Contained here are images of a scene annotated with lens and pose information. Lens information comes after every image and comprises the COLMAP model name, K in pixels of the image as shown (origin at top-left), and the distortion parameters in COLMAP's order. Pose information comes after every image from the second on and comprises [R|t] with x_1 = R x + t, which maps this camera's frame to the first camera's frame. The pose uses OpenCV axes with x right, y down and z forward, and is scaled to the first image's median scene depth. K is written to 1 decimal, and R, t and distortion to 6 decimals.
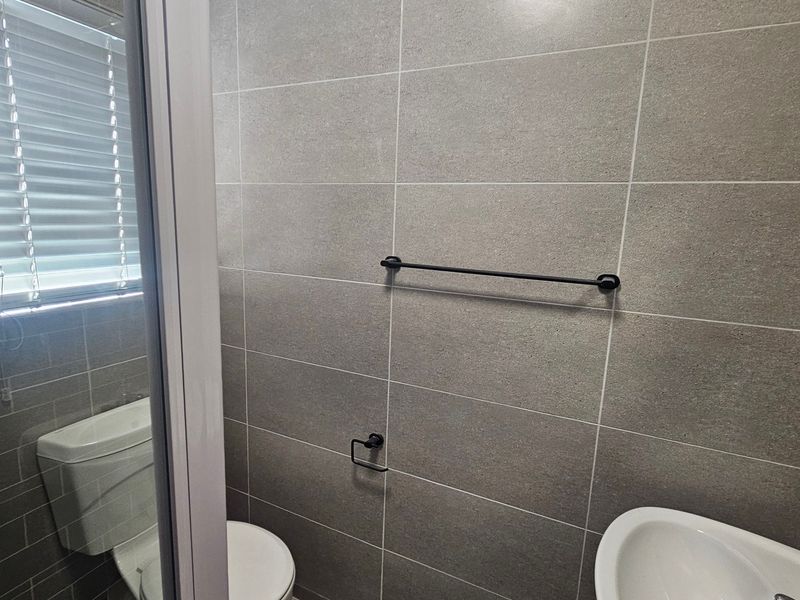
lens RADIAL K [[438.7, 0, 402.9], [0, 438.7, 301.7], [0, 0, 1]] dist [-0.002845, -0.000129]
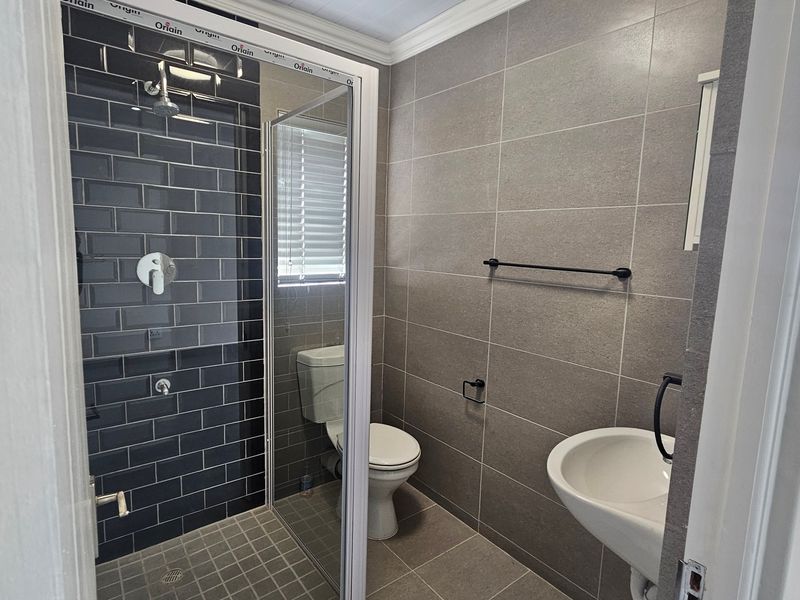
lens RADIAL K [[438.7, 0, 402.9], [0, 438.7, 301.7], [0, 0, 1]] dist [-0.002845, -0.000129]
pose [[0.904677, 0.047385, -0.423456, 0.356270], [-0.071813, 0.996537, -0.041909, 0.136883], [0.420004, 0.068324, 0.904947, -0.521387]]
